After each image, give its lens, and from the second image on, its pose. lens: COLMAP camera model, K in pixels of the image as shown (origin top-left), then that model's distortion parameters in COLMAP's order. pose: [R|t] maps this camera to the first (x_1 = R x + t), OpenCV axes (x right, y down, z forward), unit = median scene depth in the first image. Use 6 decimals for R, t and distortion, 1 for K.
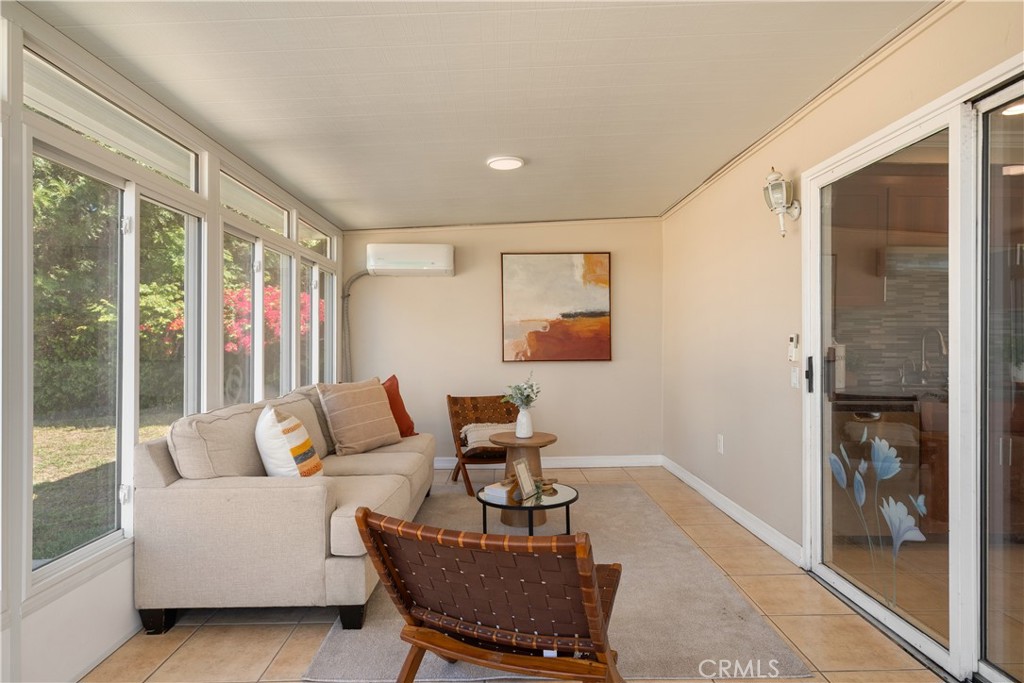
lens RADIAL K [[571.1, 0, 458.6], [0, 571.1, 336.2], [0, 0, 1]] dist [0.001466, 0.001978]
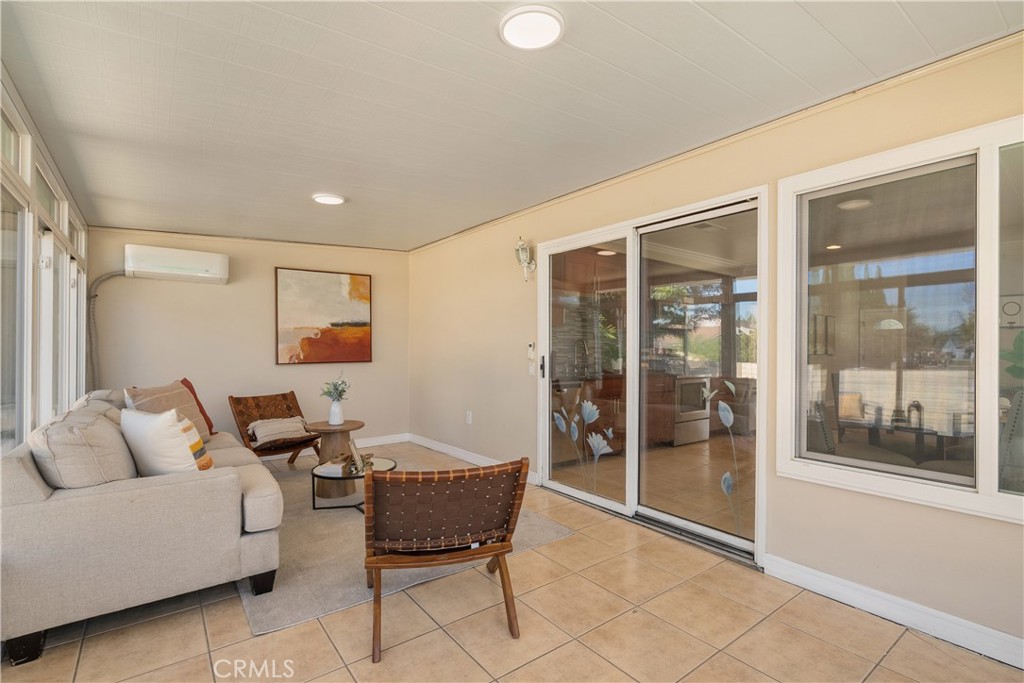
lens RADIAL K [[467.8, 0, 512.7], [0, 467.8, 341.4], [0, 0, 1]] dist [-0.001243, 0.000398]
pose [[0.813474, 0.010100, 0.581513, -0.175714], [-0.008907, 0.999948, -0.004908, 0.000496], [-0.581533, -0.001187, 0.813522, -0.034831]]
